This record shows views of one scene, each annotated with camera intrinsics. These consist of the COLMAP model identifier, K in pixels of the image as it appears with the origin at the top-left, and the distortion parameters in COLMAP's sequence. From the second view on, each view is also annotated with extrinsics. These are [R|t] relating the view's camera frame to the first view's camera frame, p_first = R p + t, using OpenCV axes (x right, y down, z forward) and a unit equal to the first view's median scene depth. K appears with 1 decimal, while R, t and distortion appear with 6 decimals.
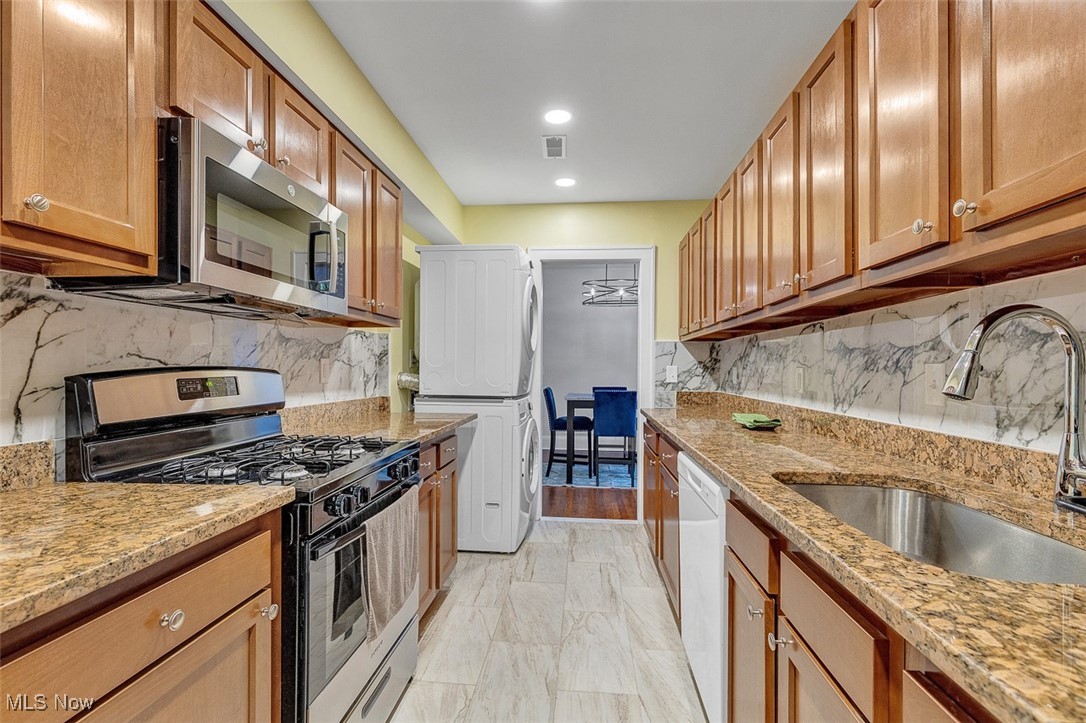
lens RADIAL K [[491.5, 0, 549.9], [0, 491.5, 363.6], [0, 0, 1]] dist [0.008983, -0.000072]
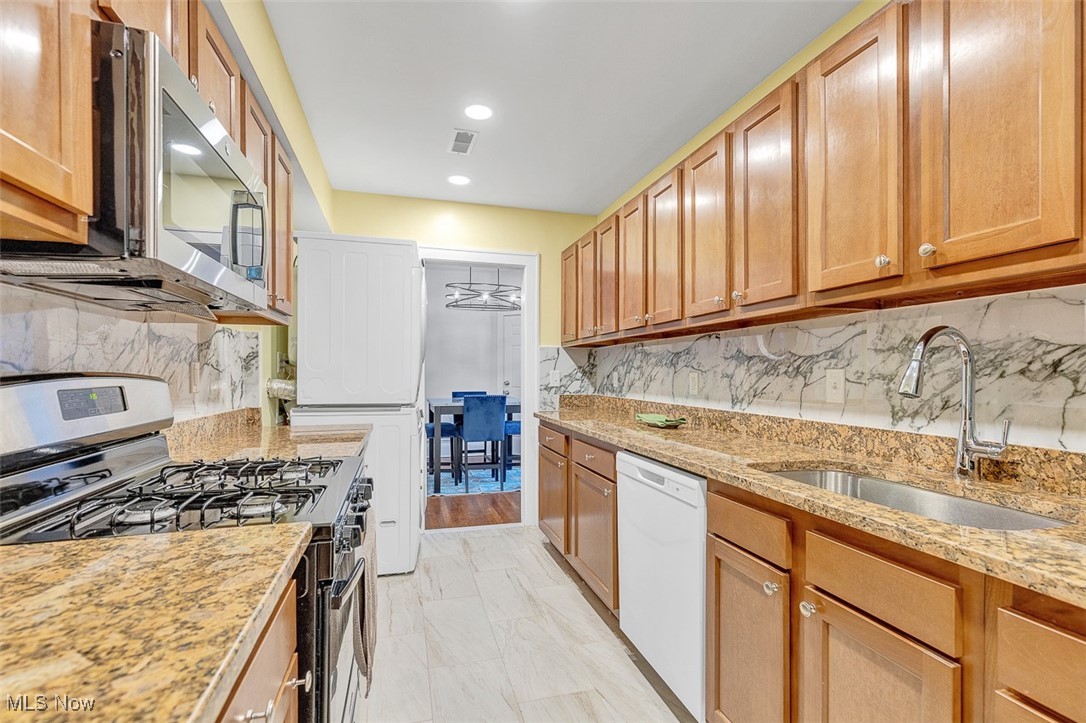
lens RADIAL K [[491.5, 0, 547.8], [0, 491.5, 369.6], [0, 0, 1]] dist [0.008983, -0.000072]
pose [[0.934860, 0.000353, 0.355017, -0.194030], [-0.001676, 0.999993, 0.003418, -0.001206], [-0.355014, -0.003791, 0.934853, 0.048480]]
